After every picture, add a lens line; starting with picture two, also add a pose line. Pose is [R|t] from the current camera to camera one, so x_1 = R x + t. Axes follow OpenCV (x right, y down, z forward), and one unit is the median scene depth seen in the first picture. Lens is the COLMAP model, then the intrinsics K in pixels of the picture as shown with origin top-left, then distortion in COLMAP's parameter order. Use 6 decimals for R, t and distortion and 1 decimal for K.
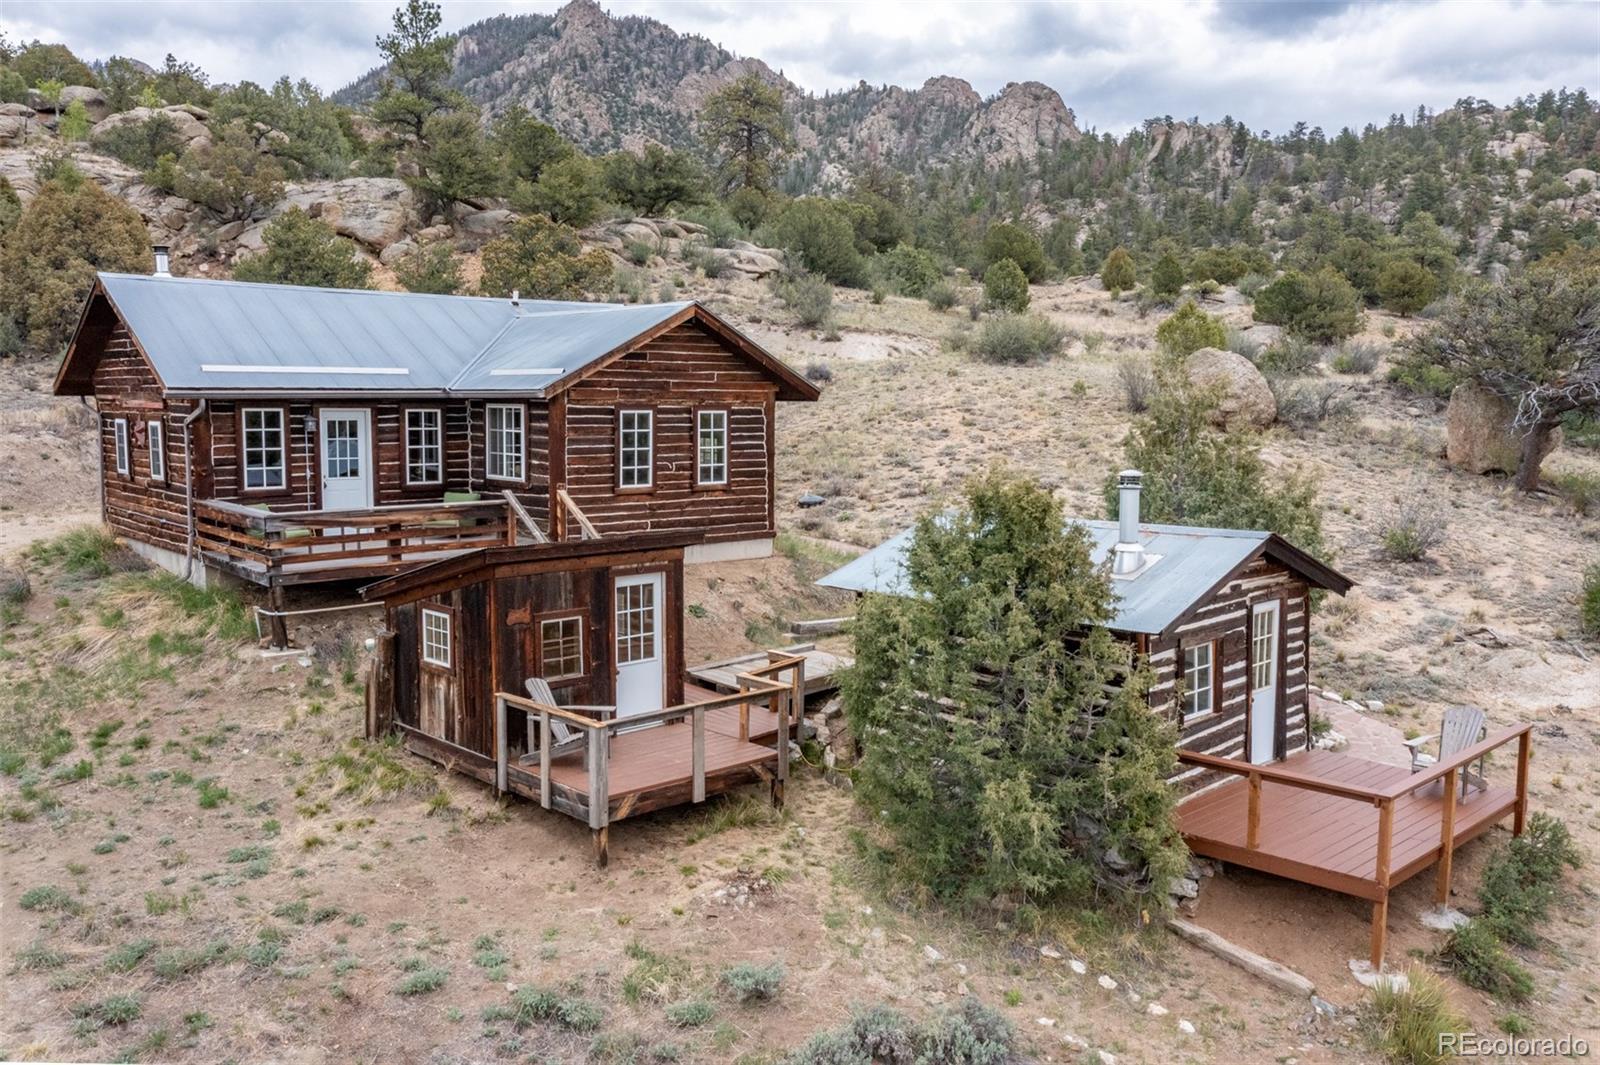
lens RADIAL K [[1271.1, 0, 793.0], [0, 1271.1, 533.5], [0, 0, 1]] dist [-0.017320, 0.017393]
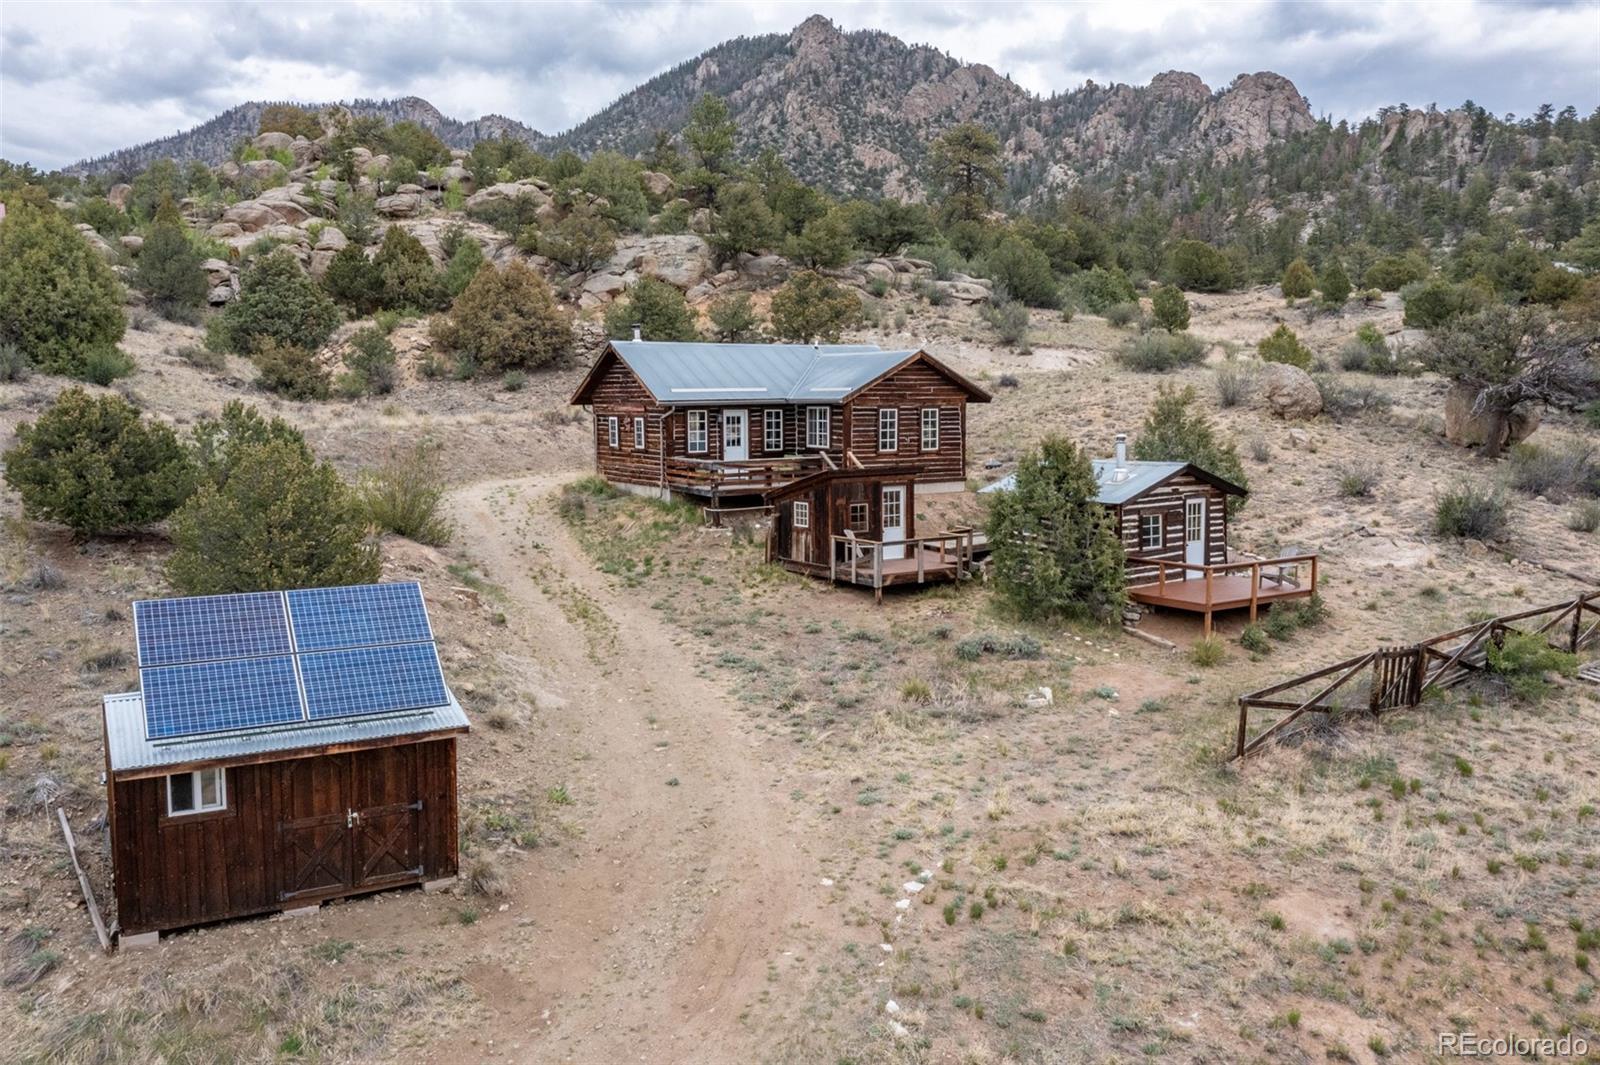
lens RADIAL K [[1271.1, 0, 806.3], [0, 1271.1, 540.9], [0, 0, 1]] dist [-0.017320, 0.017393]
pose [[0.985980, 0.005158, -0.166782, 0.034410], [-0.003930, 0.999963, 0.007693, 0.040852], [0.166815, -0.006929, 0.985964, -0.426477]]
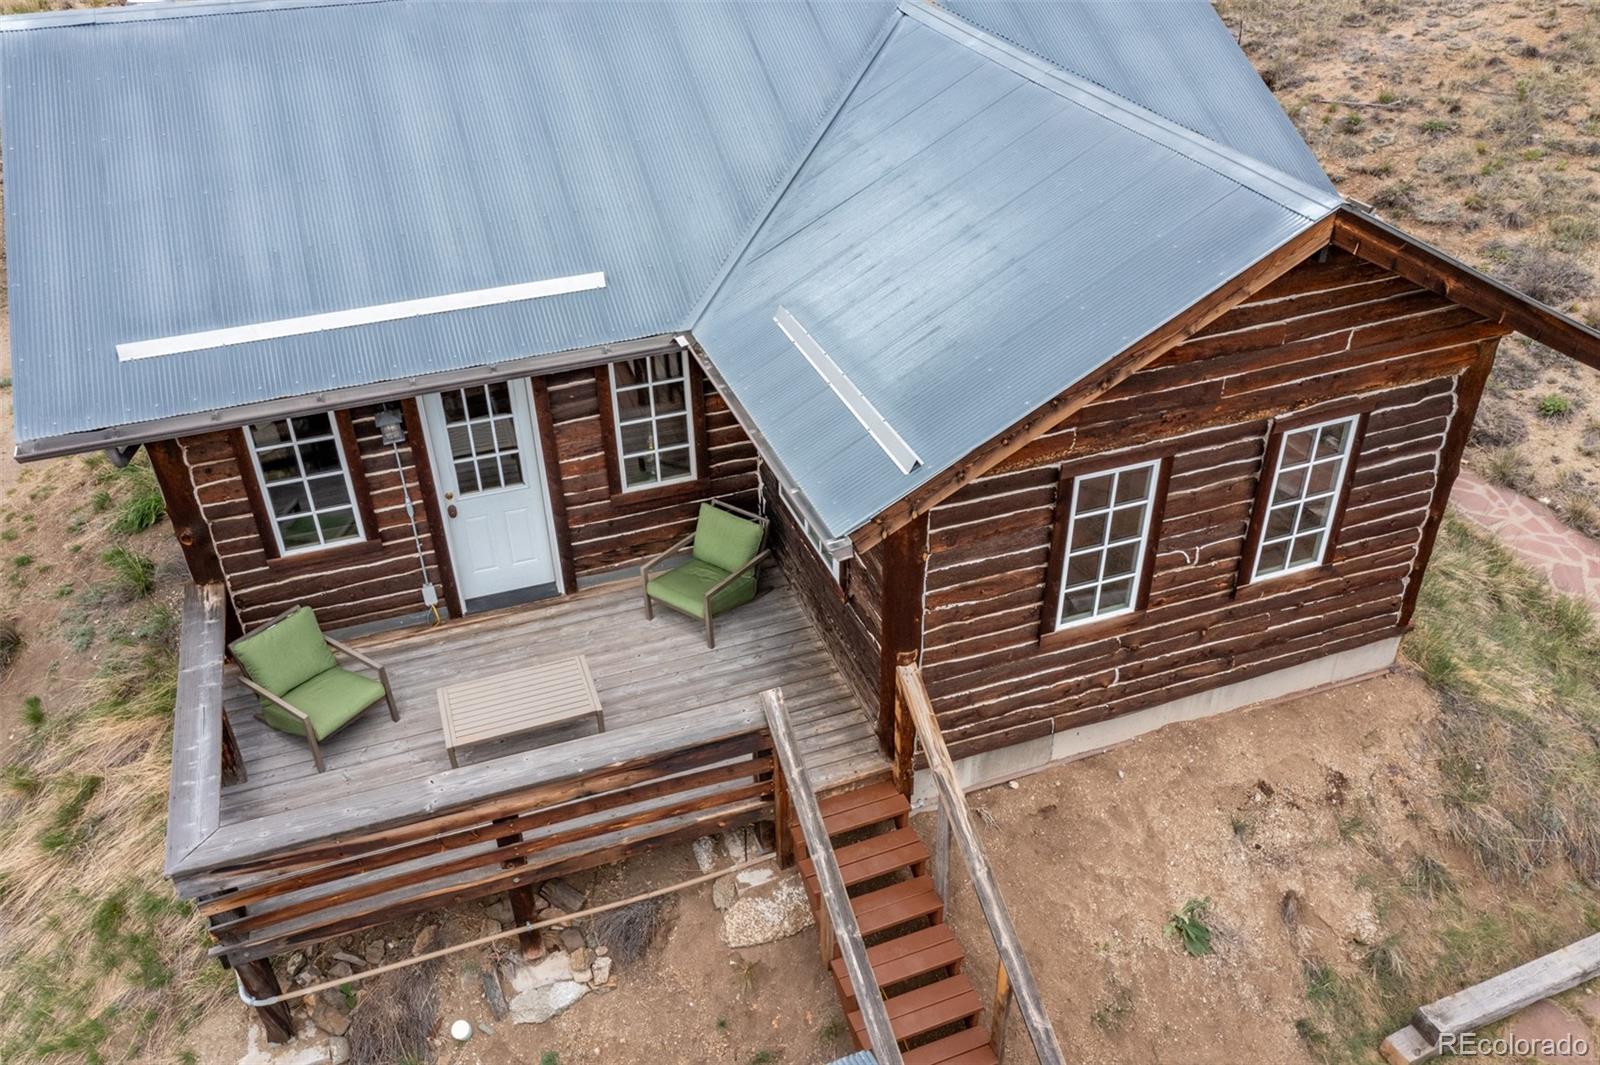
lens RADIAL K [[1271.1, 0, 801.4], [0, 1271.1, 538.1], [0, 0, 1]] dist [-0.017320, 0.017393]
pose [[0.930415, 0.186875, -0.315288, -0.043823], [-0.015301, 0.879301, 0.476021, -0.131117], [0.366189, -0.438073, 0.820974, 0.320020]]
